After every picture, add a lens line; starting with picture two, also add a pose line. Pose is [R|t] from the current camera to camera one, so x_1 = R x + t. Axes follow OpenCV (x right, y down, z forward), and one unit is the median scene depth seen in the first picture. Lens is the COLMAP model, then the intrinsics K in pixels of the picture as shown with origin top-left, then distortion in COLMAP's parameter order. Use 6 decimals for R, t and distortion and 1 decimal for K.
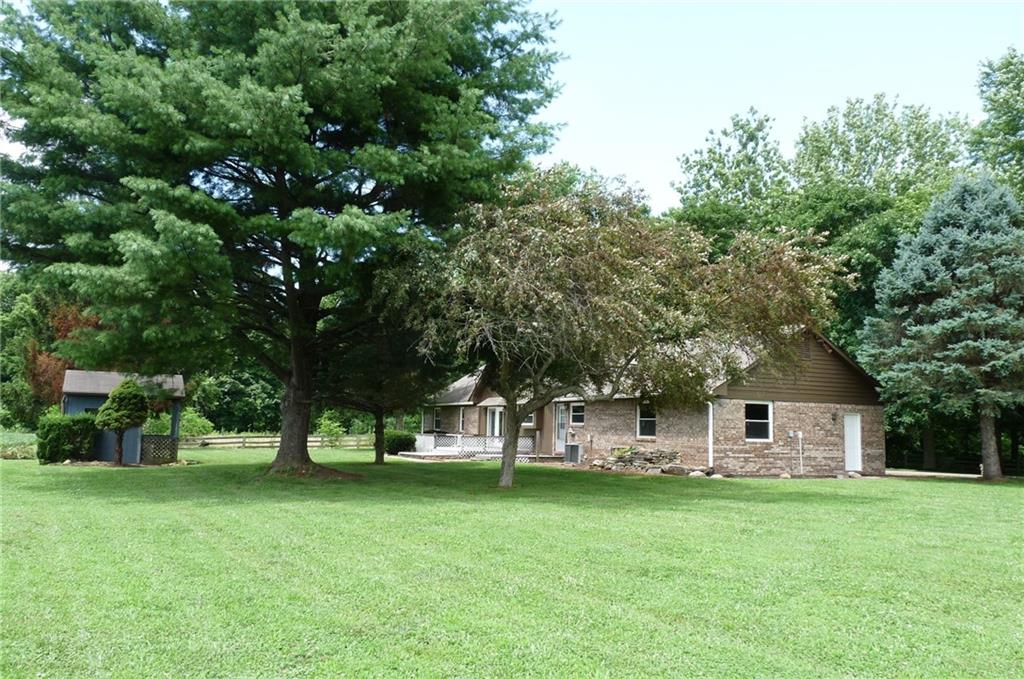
lens RADIAL K [[809.7, 0, 512.0], [0, 809.7, 339.5], [0, 0, 1]] dist [-0.026360, -0.004688]
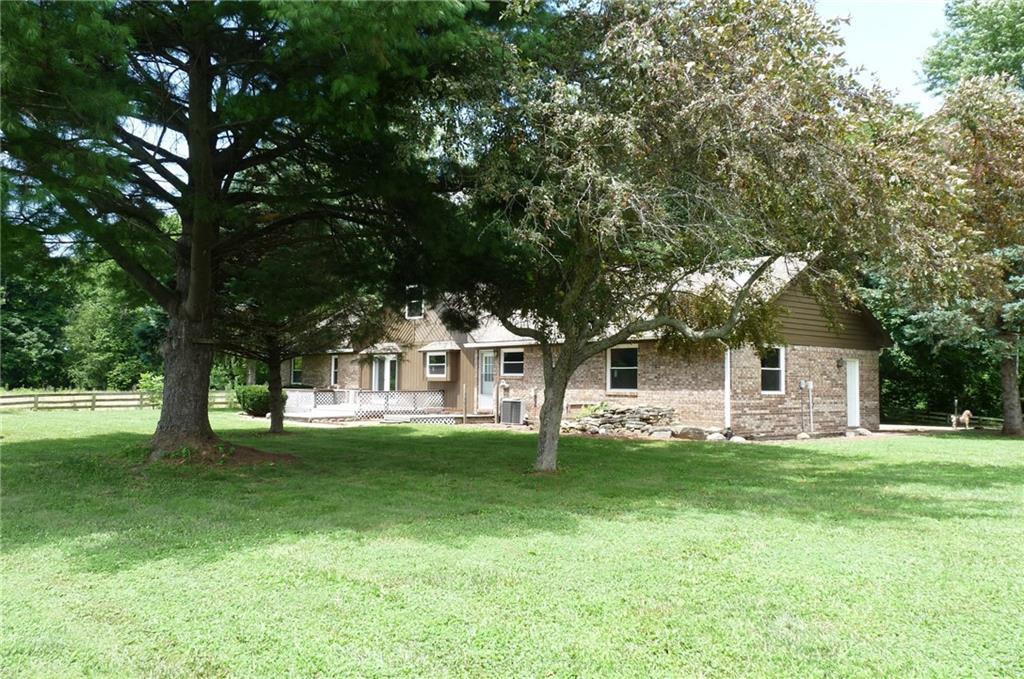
lens RADIAL K [[819.5, 0, 512.0], [0, 819.5, 339.5], [0, 0, 1]] dist [-0.052855, 0.003774]
pose [[0.970023, 0.001937, 0.243006, -0.135352], [-0.016496, 0.998187, 0.057891, 0.026899], [-0.242453, -0.060164, 0.968296, 0.258653]]
